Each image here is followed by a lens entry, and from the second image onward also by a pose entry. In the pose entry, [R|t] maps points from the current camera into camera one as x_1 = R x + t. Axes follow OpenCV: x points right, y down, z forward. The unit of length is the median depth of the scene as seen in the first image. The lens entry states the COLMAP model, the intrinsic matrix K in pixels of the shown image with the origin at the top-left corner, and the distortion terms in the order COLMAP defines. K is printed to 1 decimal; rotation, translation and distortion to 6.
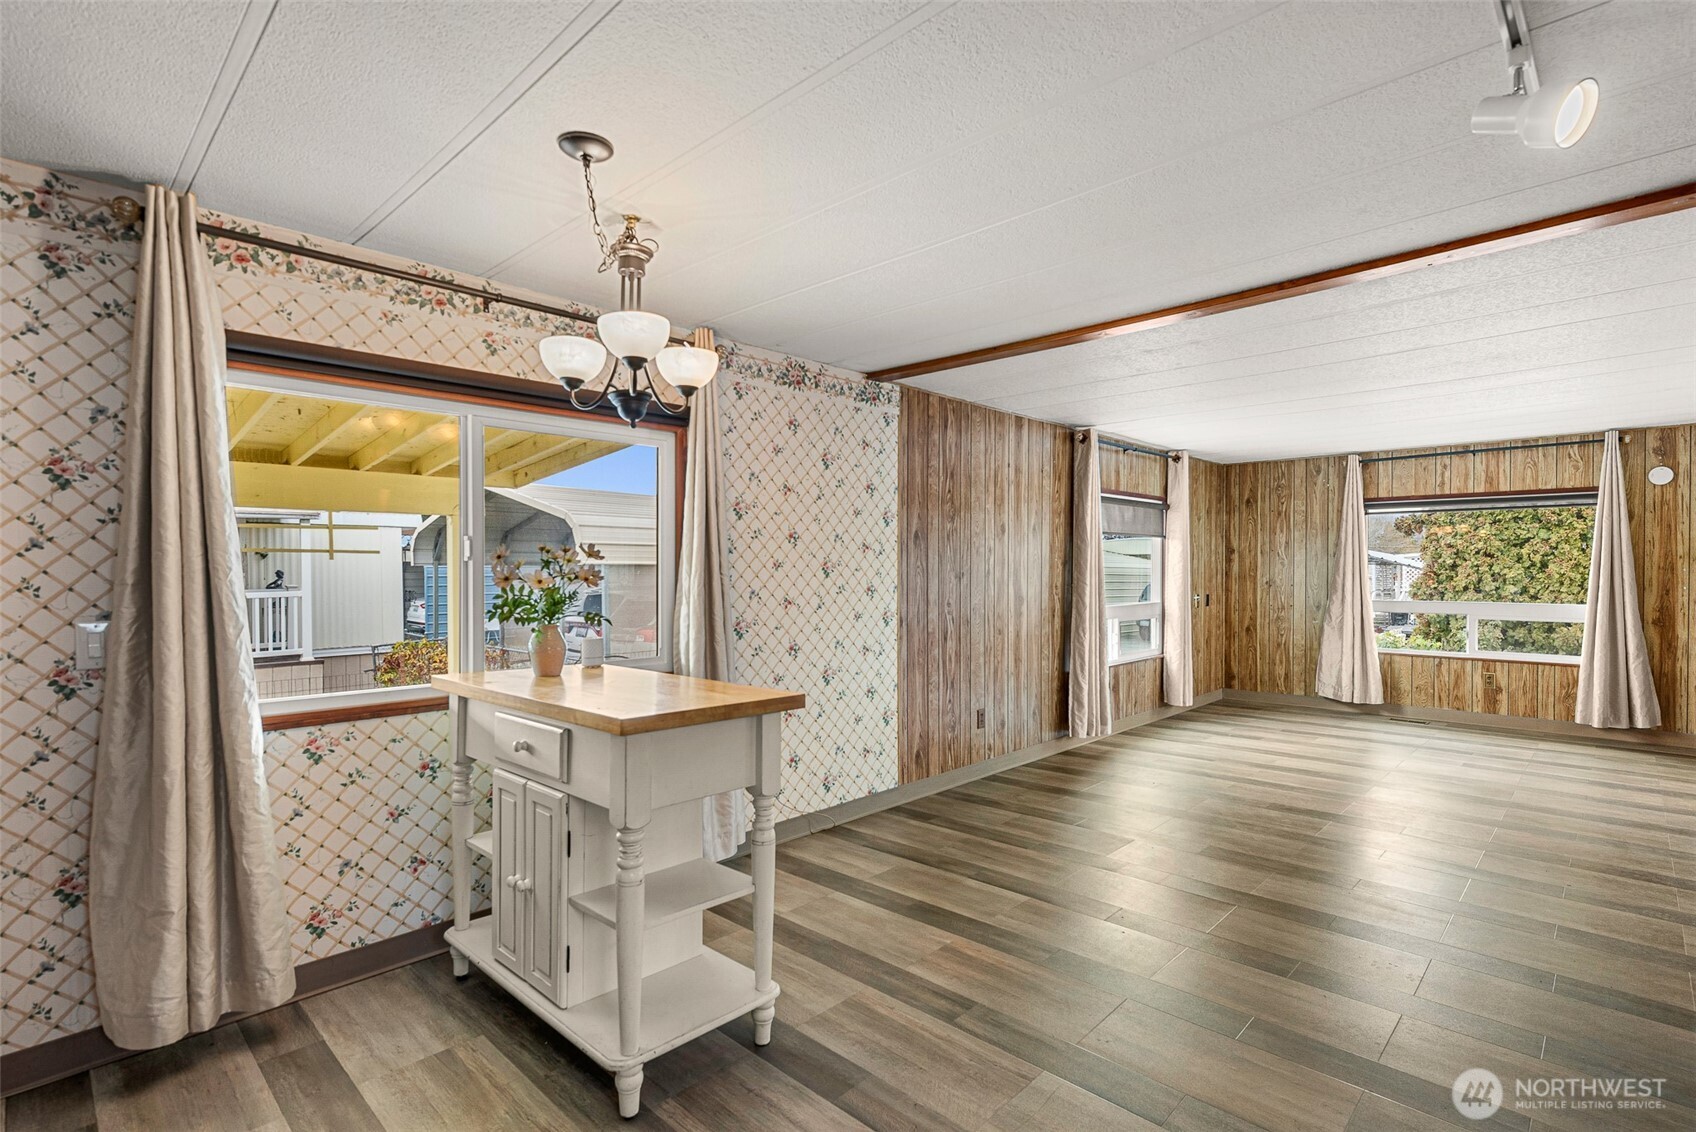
lens RADIAL K [[807.4, 0, 852.6], [0, 807.4, 580.3], [0, 0, 1]] dist [-0.002510, -0.000938]
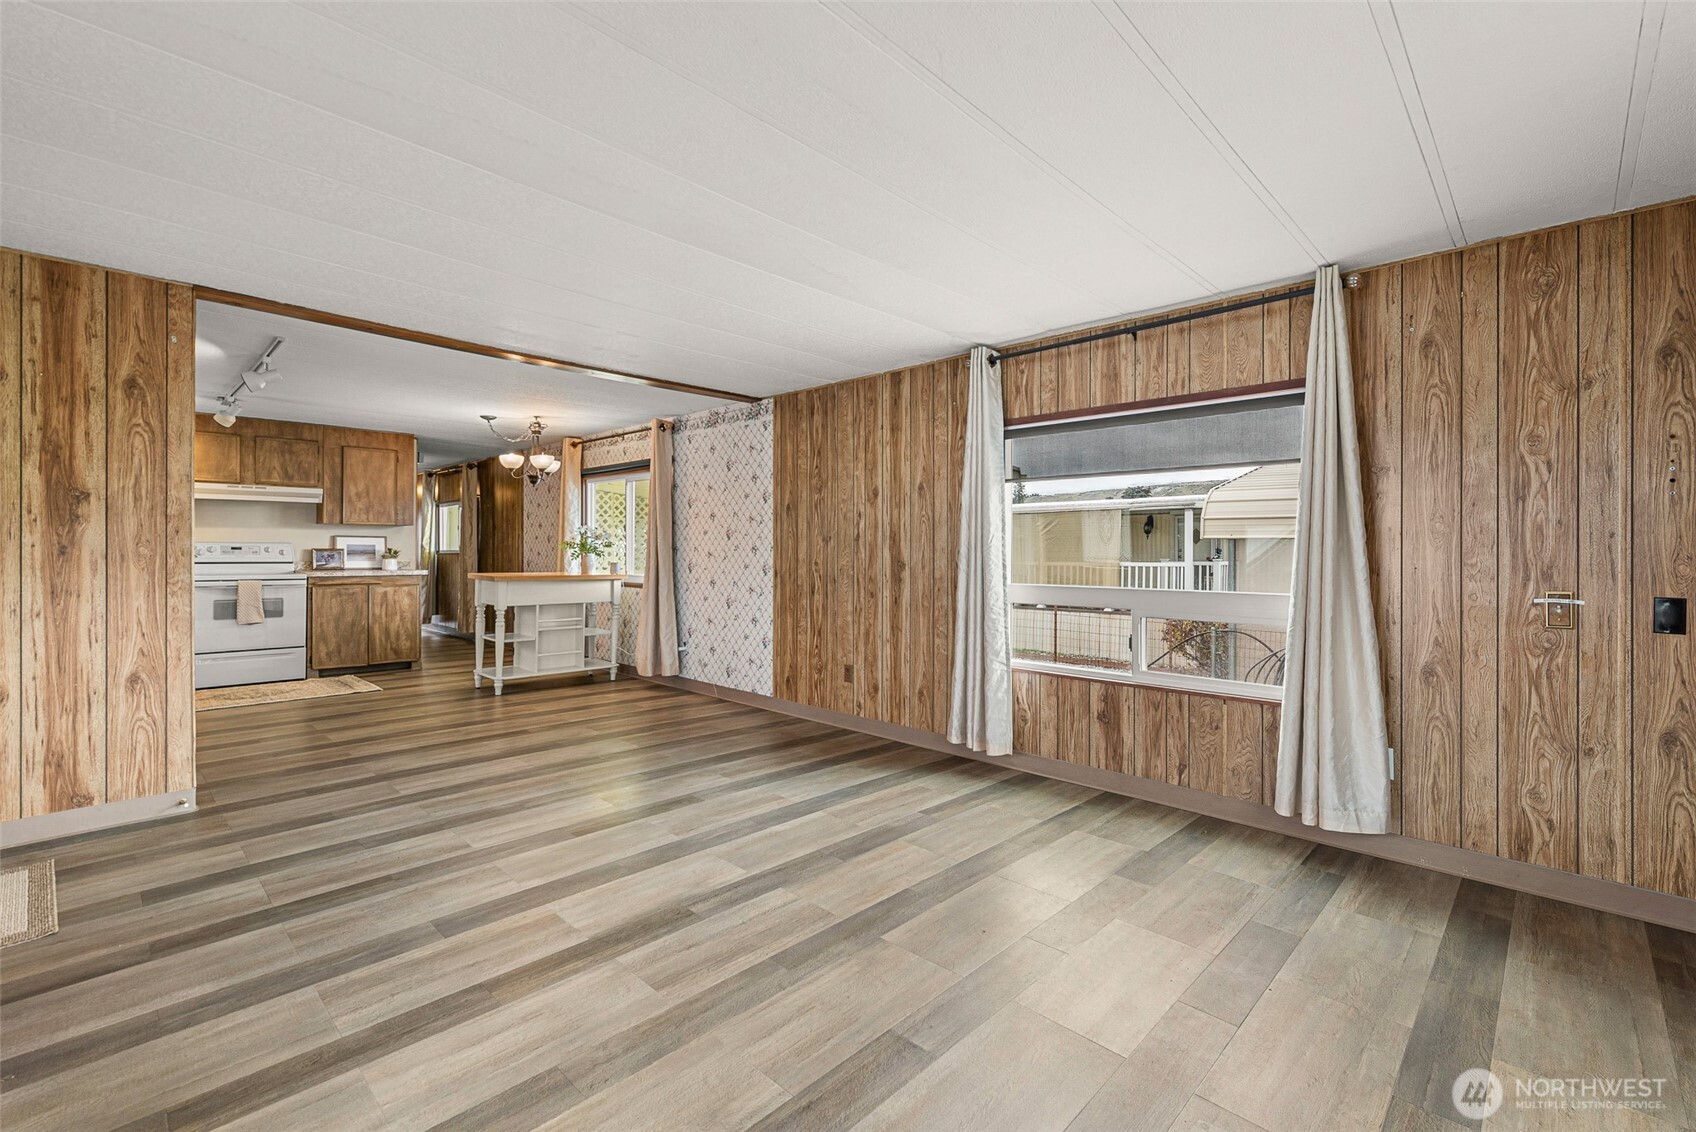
lens RADIAL K [[741.7, 0, 868.5], [0, 741.7, 547.1], [0, 0, 1]] dist [0.012577, 0.000036]
pose [[0.010962, -0.001506, -0.999939, 0.889893], [-0.021175, 0.999774, -0.001738, 0.004690], [0.999716, 0.021193, 0.010928, 0.789797]]
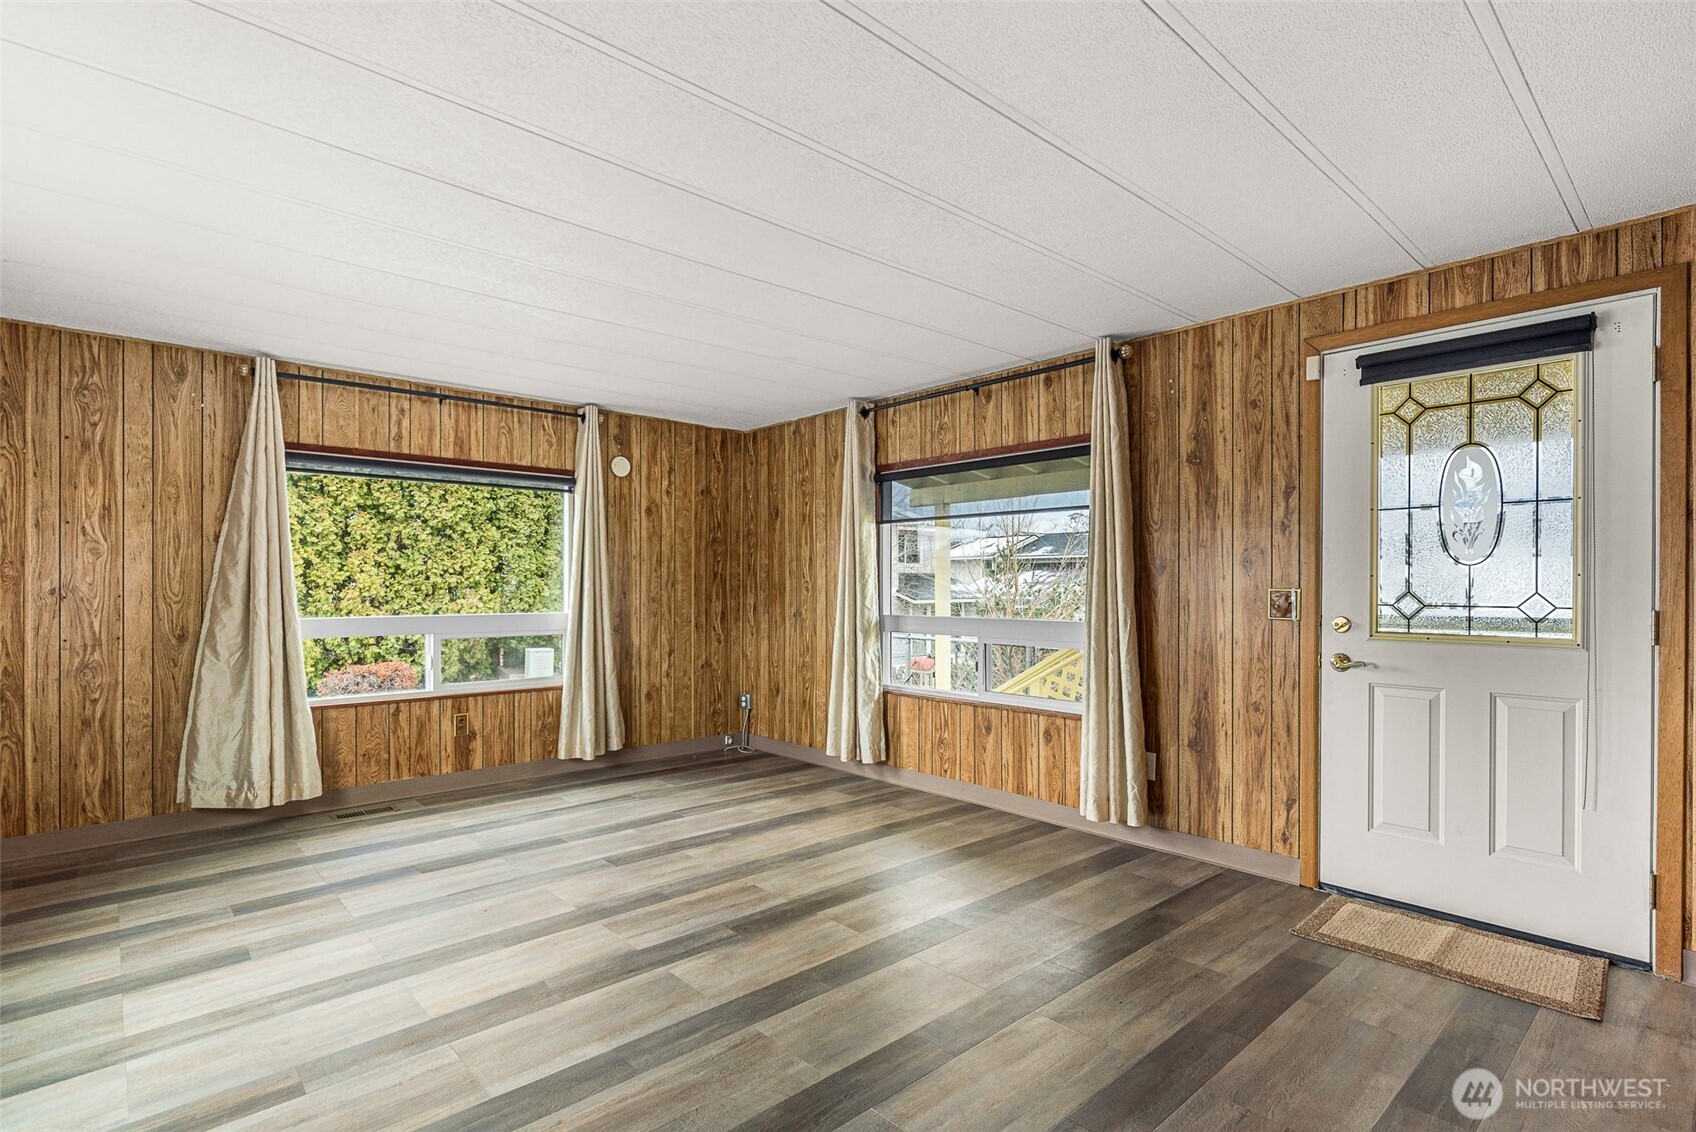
lens RADIAL K [[818.4, 0, 853.0], [0, 818.4, 585.6], [0, 0, 1]] dist [-0.000822, -0.000341]
pose [[0.062920, 0.001563, 0.998017, 0.093306], [0.014817, 0.999887, -0.002500, 0.008972], [-0.997909, 0.014945, 0.062890, 0.616986]]
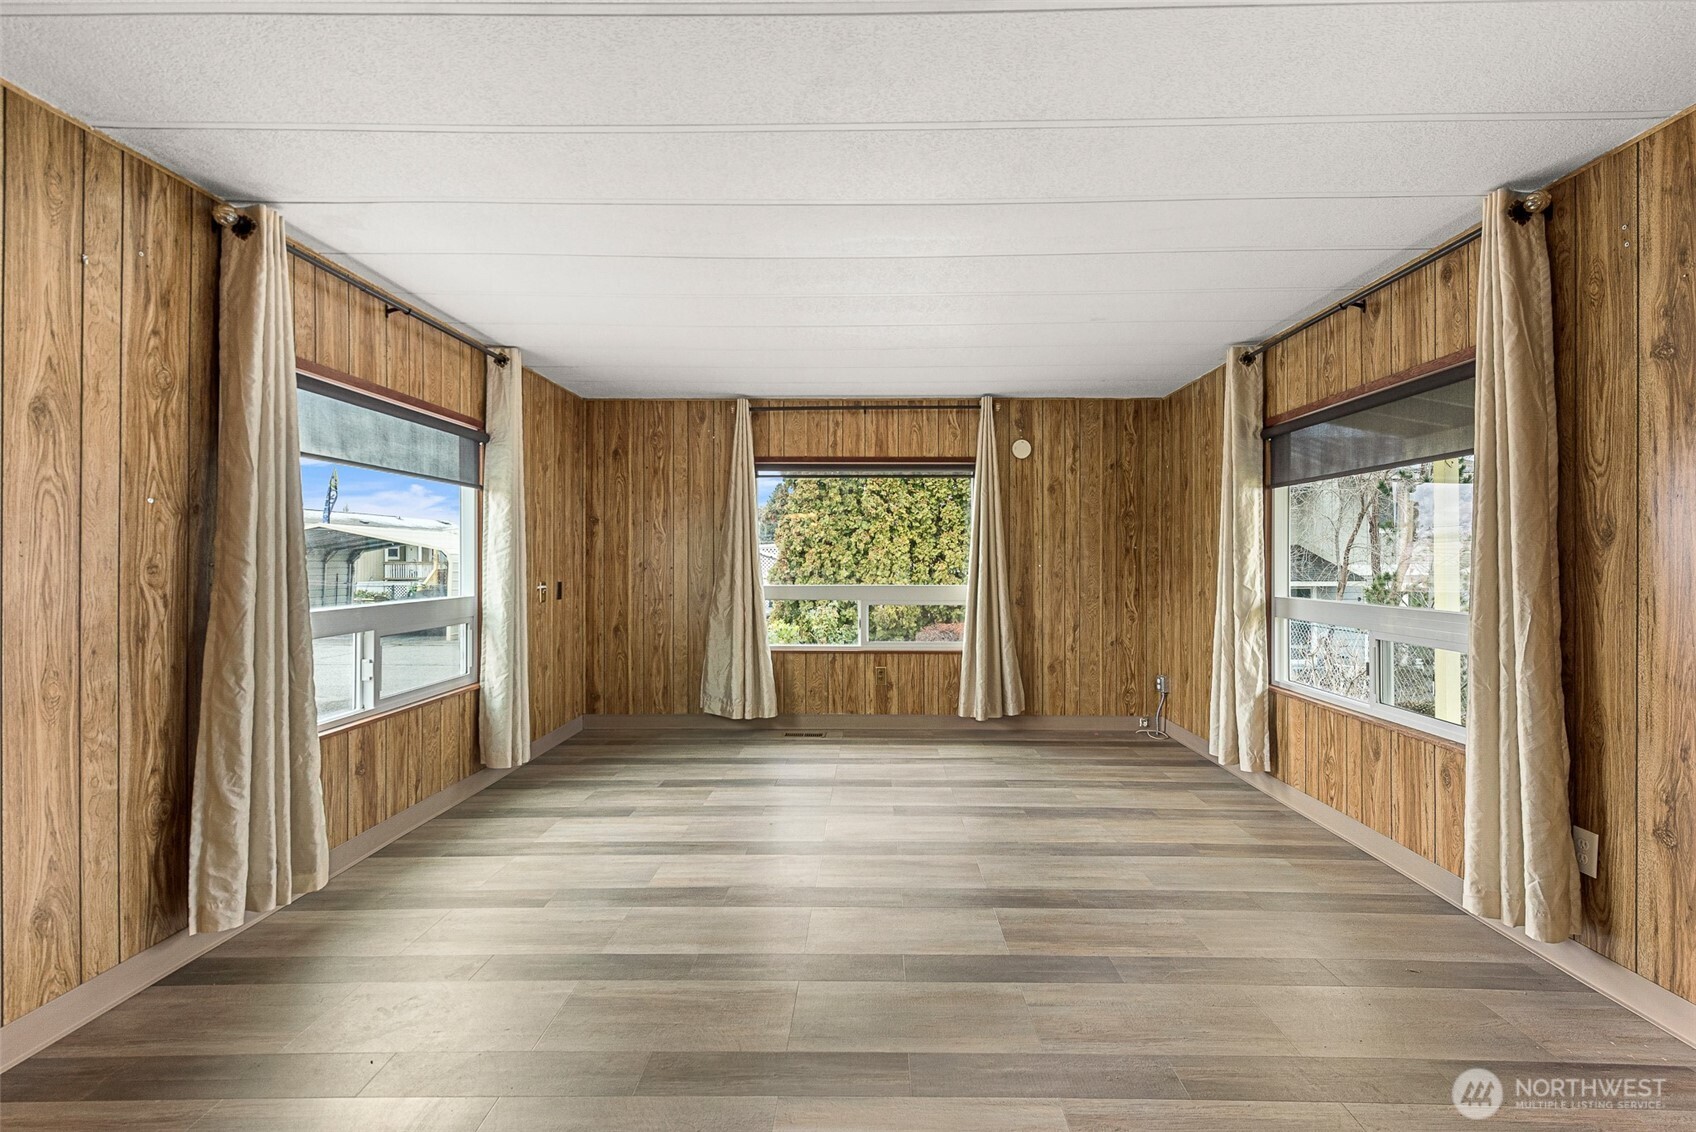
lens RADIAL K [[767.6, 0, 866.7], [0, 767.6, 558.0], [0, 0, 1]] dist [-0.000935, 0.000156]
pose [[0.726377, 0.003663, 0.687287, 0.218416], [0.008453, 0.999863, -0.014262, 0.010250], [-0.687245, 0.016169, 0.726246, 0.419057]]
